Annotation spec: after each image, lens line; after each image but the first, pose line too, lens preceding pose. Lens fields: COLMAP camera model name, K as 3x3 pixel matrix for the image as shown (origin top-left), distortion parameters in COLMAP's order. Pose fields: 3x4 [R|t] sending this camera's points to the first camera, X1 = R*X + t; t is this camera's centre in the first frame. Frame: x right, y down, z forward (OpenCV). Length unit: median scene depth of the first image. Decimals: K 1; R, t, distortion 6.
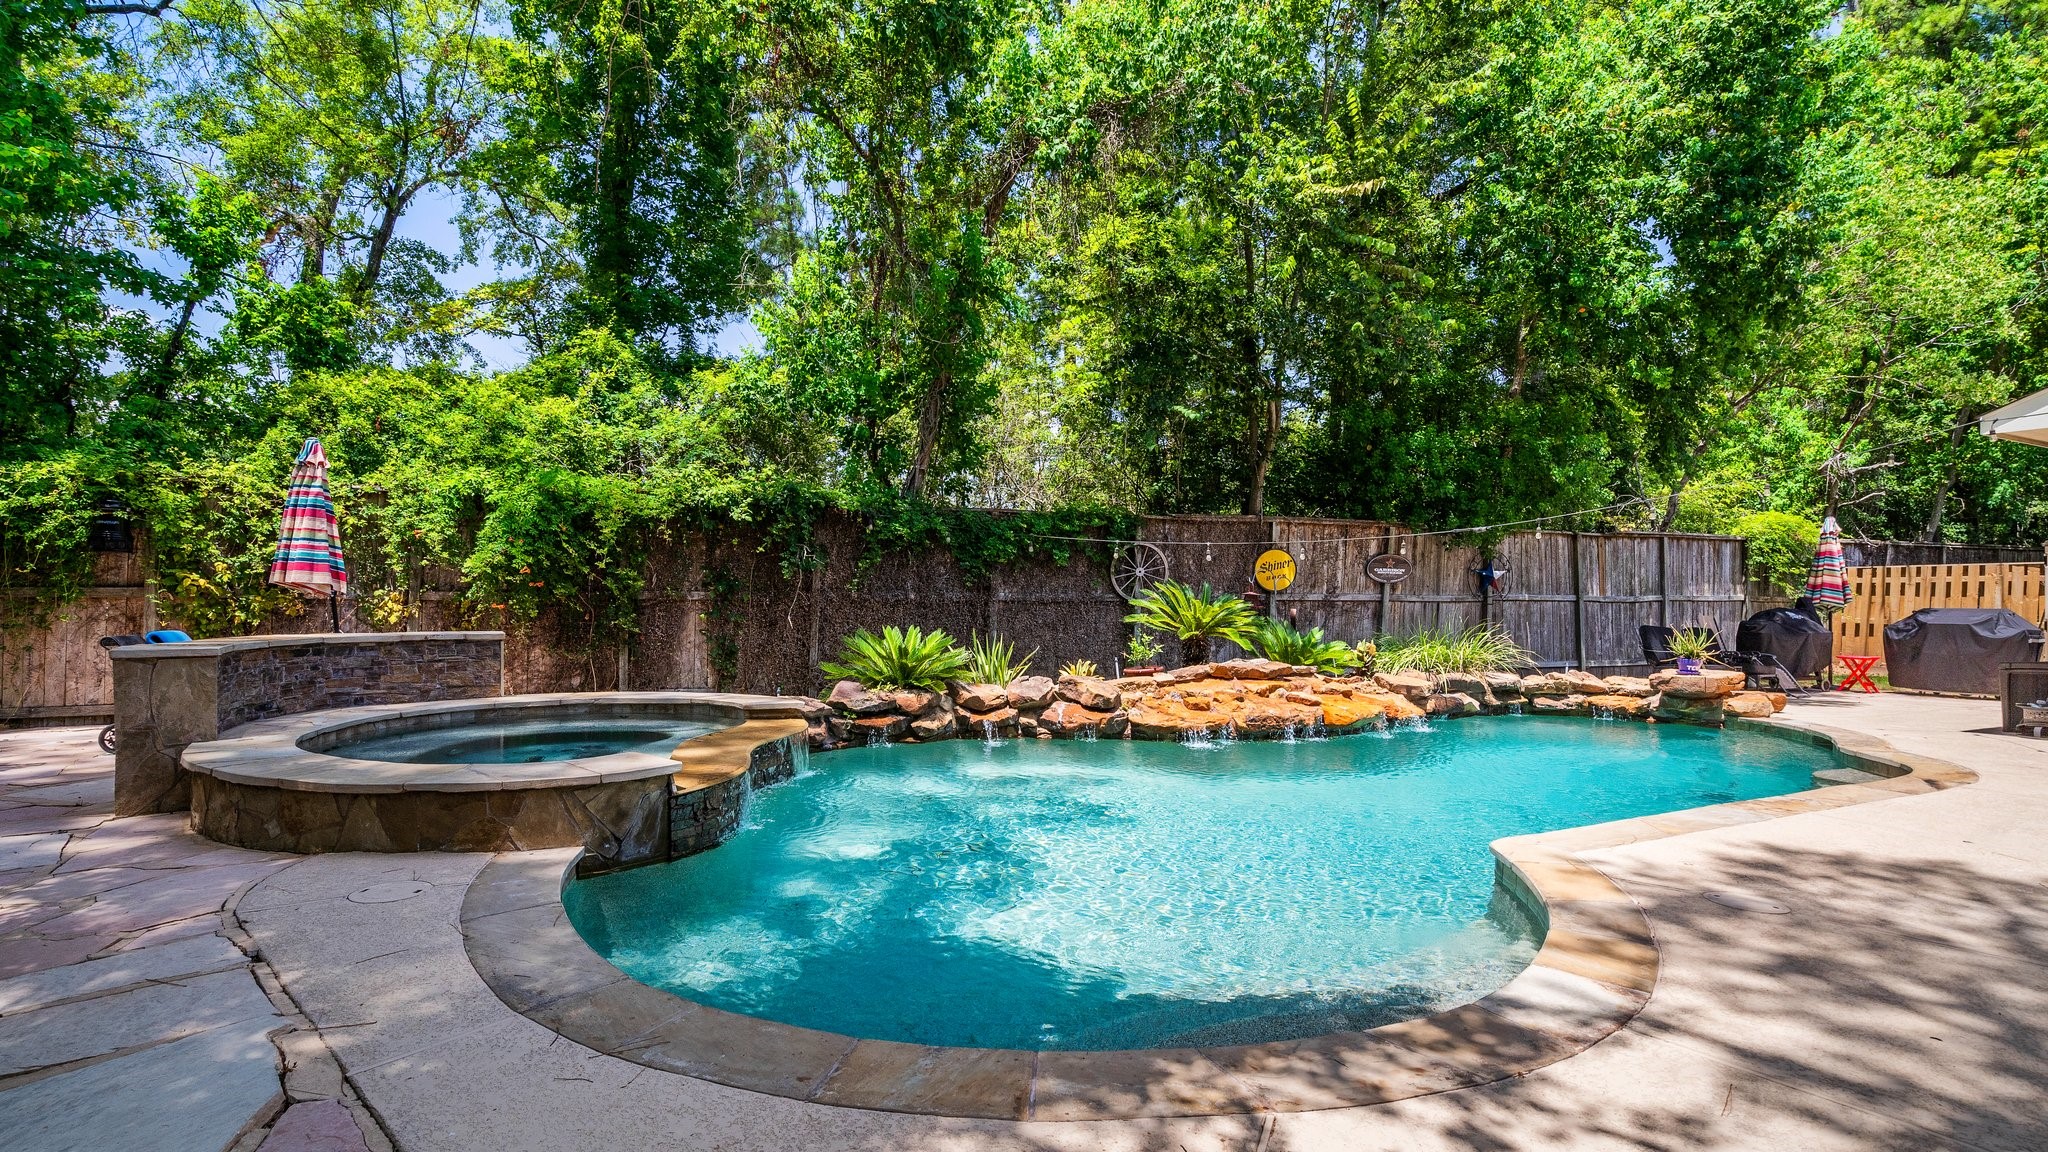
lens RADIAL K [[989.9, 0, 1017.6], [0, 989.9, 660.9], [0, 0, 1]] dist [-0.001908, -0.000045]
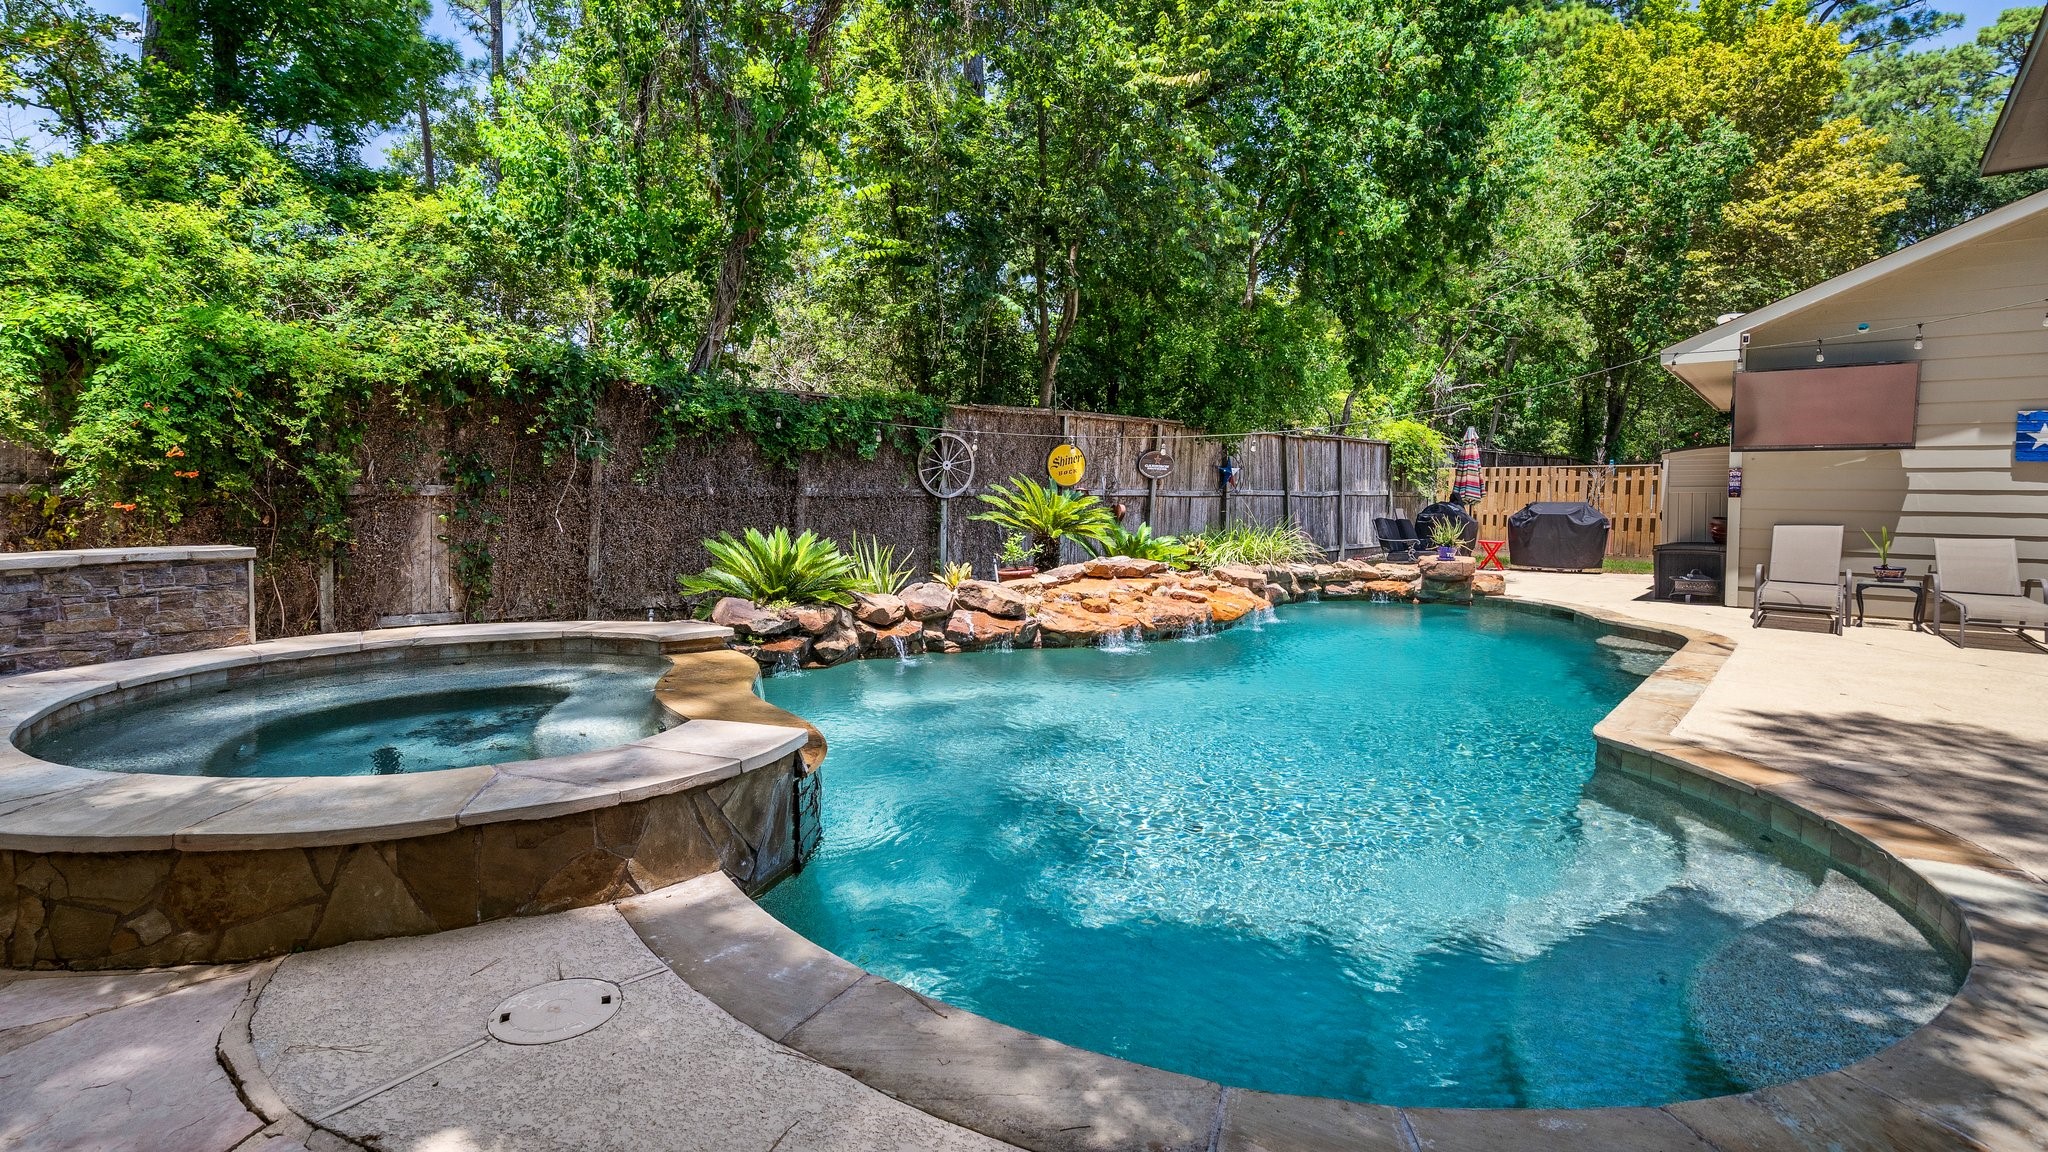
lens RADIAL K [[988.2, 0, 1024.0], [0, 988.2, 576.0], [0, 0, 1]] dist [0.002153, 0.000327]
pose [[0.917762, -0.032716, 0.395781, -0.225193], [0.024089, 0.999352, 0.026749, -0.010712], [-0.396400, -0.015016, 0.917955, 0.137730]]
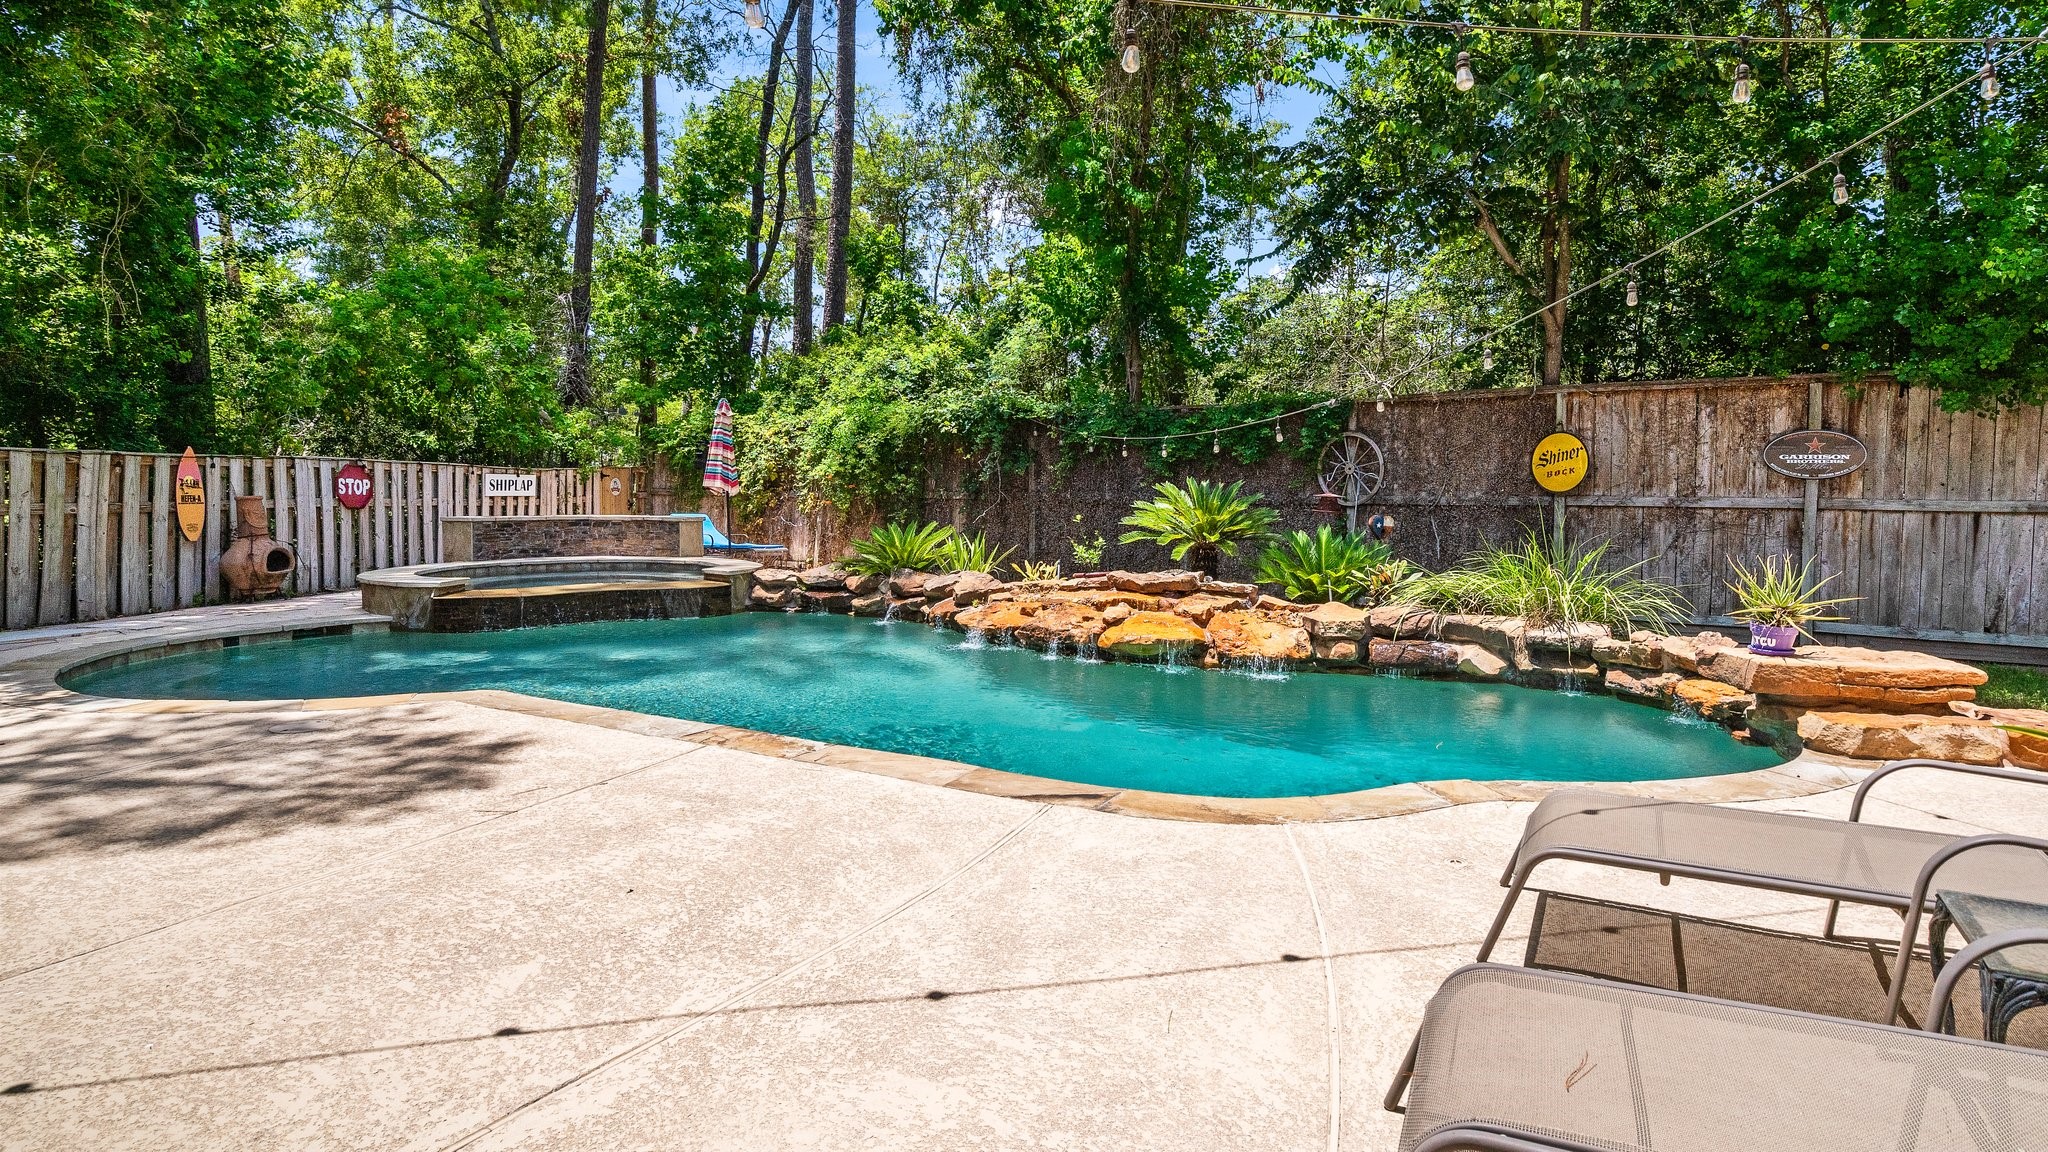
lens RADIAL K [[988.2, 0, 1024.0], [0, 988.2, 576.0], [0, 0, 1]] dist [0.002153, 0.000327]
pose [[0.567421, 0.067912, -0.820623, 0.810197], [-0.059204, 0.997379, 0.041603, -0.023444], [0.821297, 0.024978, 0.569954, 0.374620]]
